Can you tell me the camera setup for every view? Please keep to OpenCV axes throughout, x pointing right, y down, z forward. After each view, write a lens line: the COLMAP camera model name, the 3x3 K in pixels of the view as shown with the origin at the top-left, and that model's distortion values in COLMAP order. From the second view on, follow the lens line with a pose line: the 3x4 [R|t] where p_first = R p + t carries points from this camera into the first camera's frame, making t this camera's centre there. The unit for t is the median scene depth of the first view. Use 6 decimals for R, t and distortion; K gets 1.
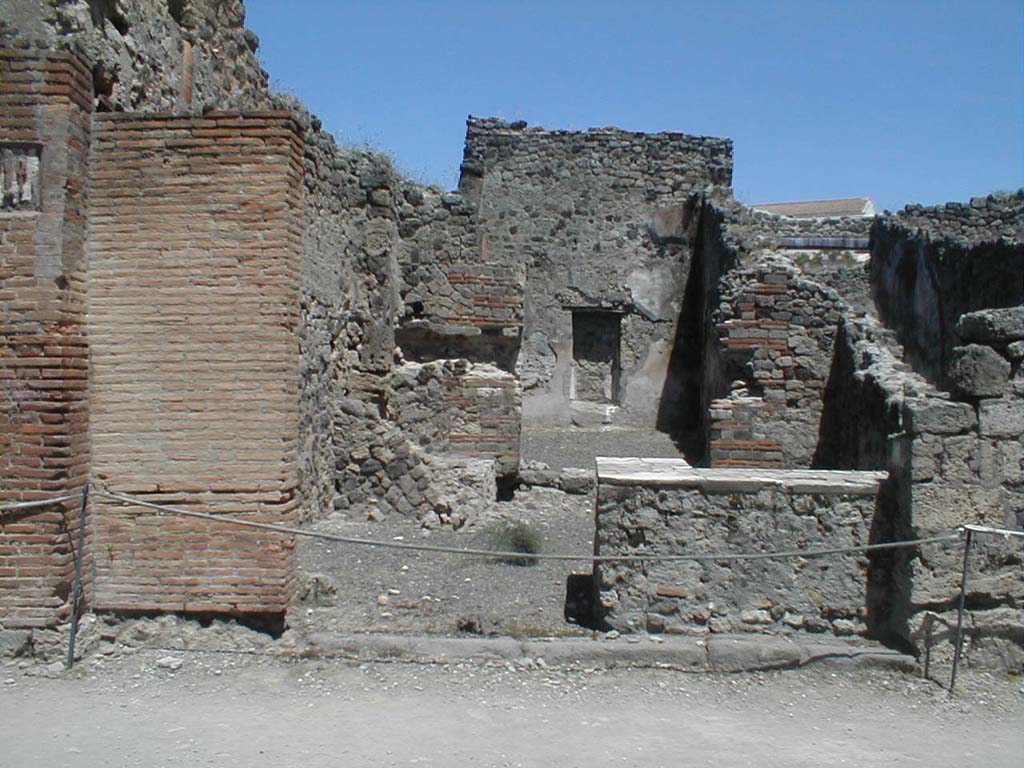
lens RADIAL K [[1029.3, 0, 517.7], [0, 1029.3, 382.3], [0, 0, 1]] dist [-0.074503, 0.000000]
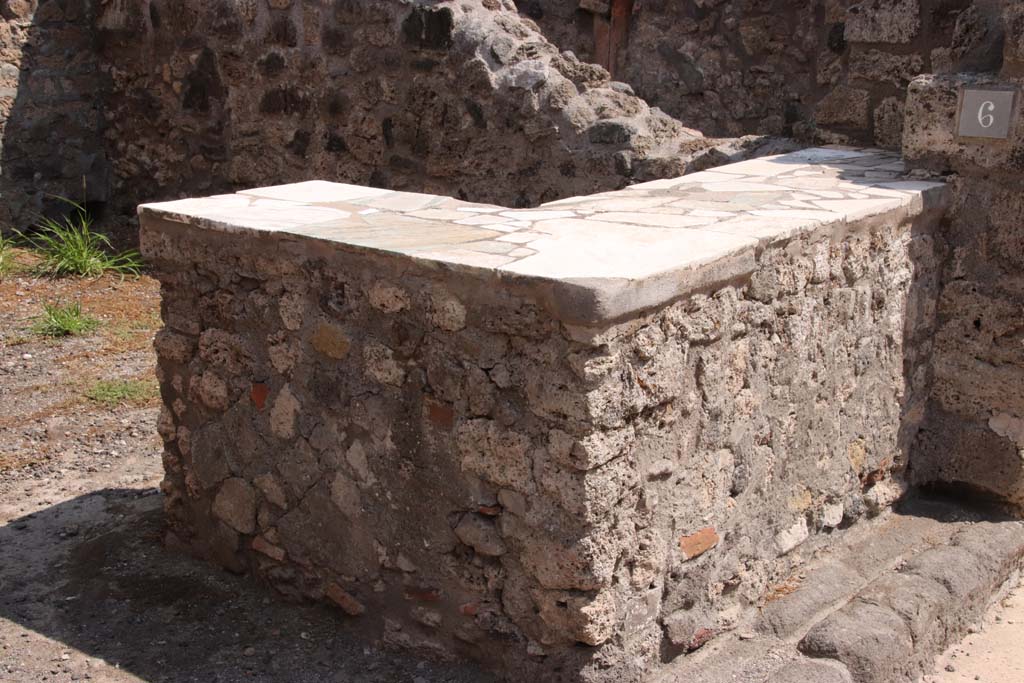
lens RADIAL K [[1439.1, 0, 516.5], [0, 1439.1, 337.2], [0, 0, 1]] dist [0.206380, 0.000000]
pose [[0.556422, -0.214122, 0.802836, -0.321264], [0.007709, 0.967514, 0.252700, -0.006077], [-0.830864, -0.134419, 0.539997, 0.827997]]
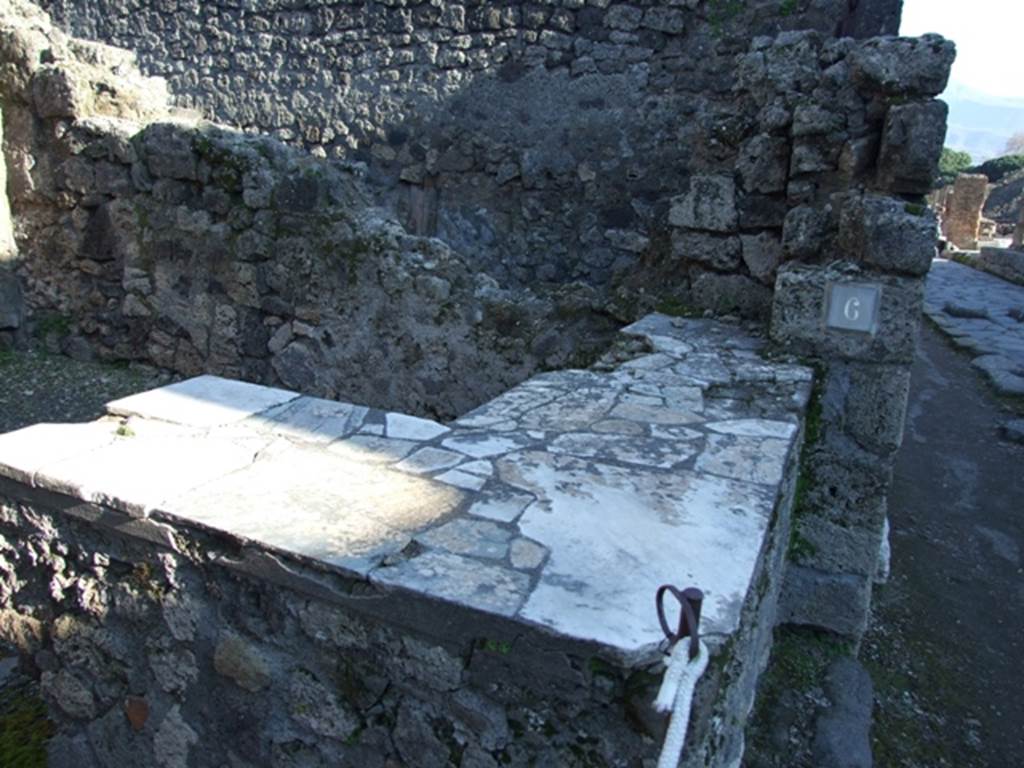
lens RADIAL K [[814.9, 0, 509.9], [0, 814.9, 371.2], [0, 0, 1]] dist [-0.056565, 0.049421]
pose [[0.350873, -0.233467, 0.906853, -0.062040], [-0.041384, 0.963610, 0.264091, -0.002366], [-0.935508, -0.130192, 0.328443, 1.063845]]
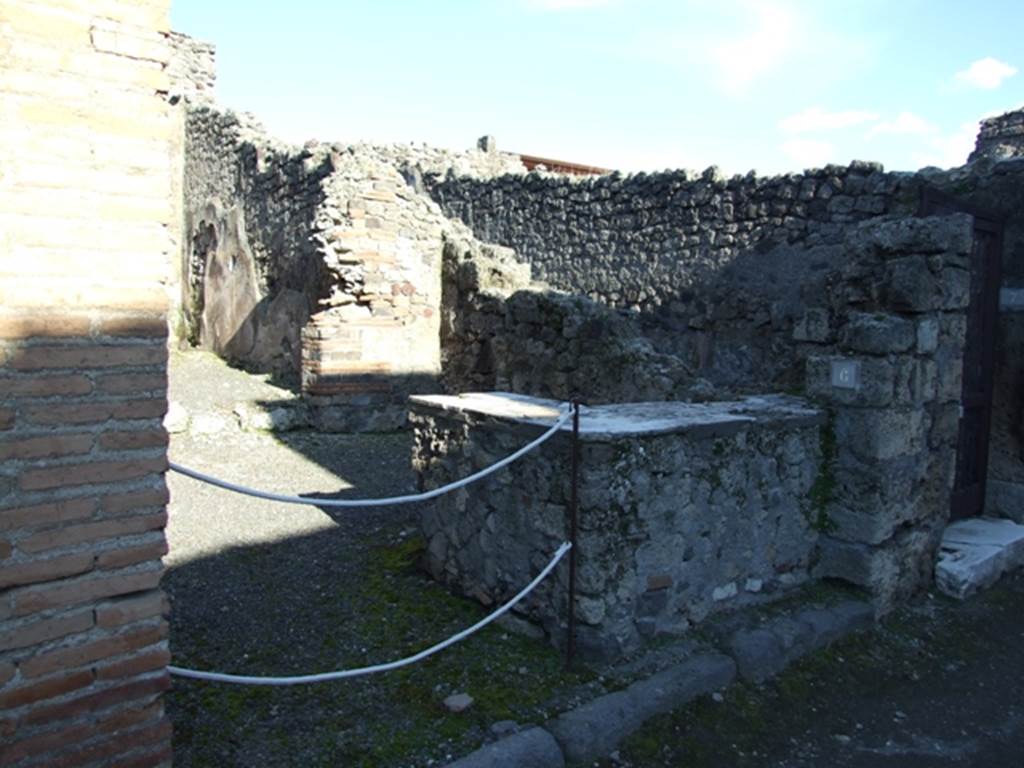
lens RADIAL K [[814.9, 0, 505.5], [0, 814.9, 392.2], [0, 0, 1]] dist [-0.056565, 0.049421]
pose [[0.740670, -0.059733, 0.669208, -0.326412], [-0.013623, 0.994500, 0.103846, 0.013593], [-0.671731, -0.086032, 0.735783, 0.707091]]
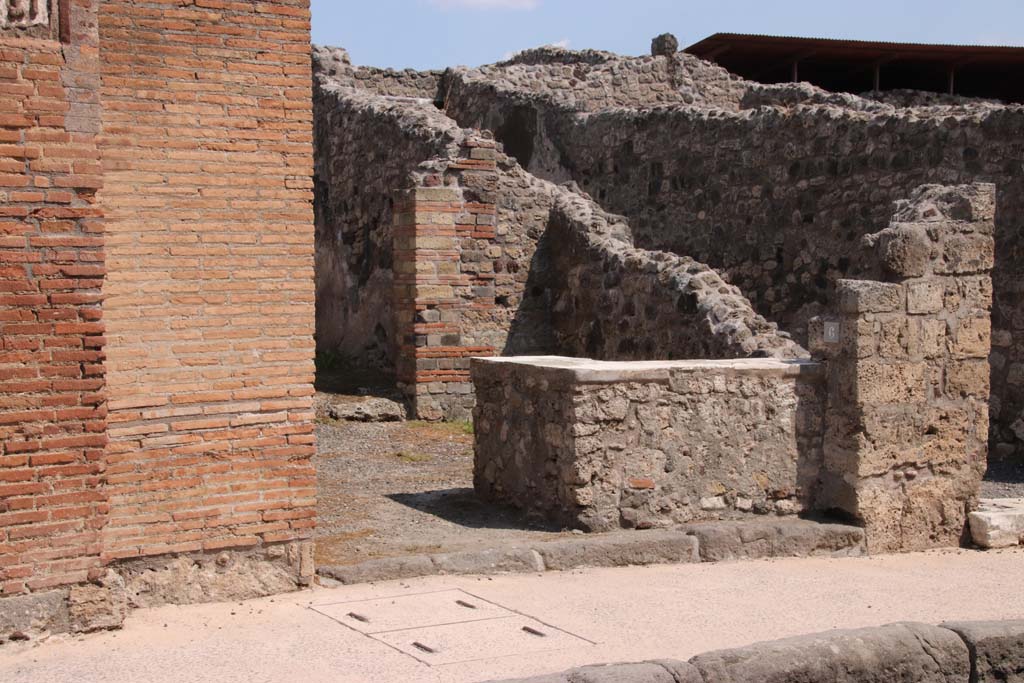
lens RADIAL K [[1561.5, 0, 509.2], [0, 1561.5, 346.2], [0, 0, 1]] dist [0.354198, 0.000000]
pose [[0.853386, -0.031780, 0.520310, -0.772660], [0.013386, 0.999147, 0.039072, 0.015312], [-0.521107, -0.026379, 0.853083, -0.210666]]
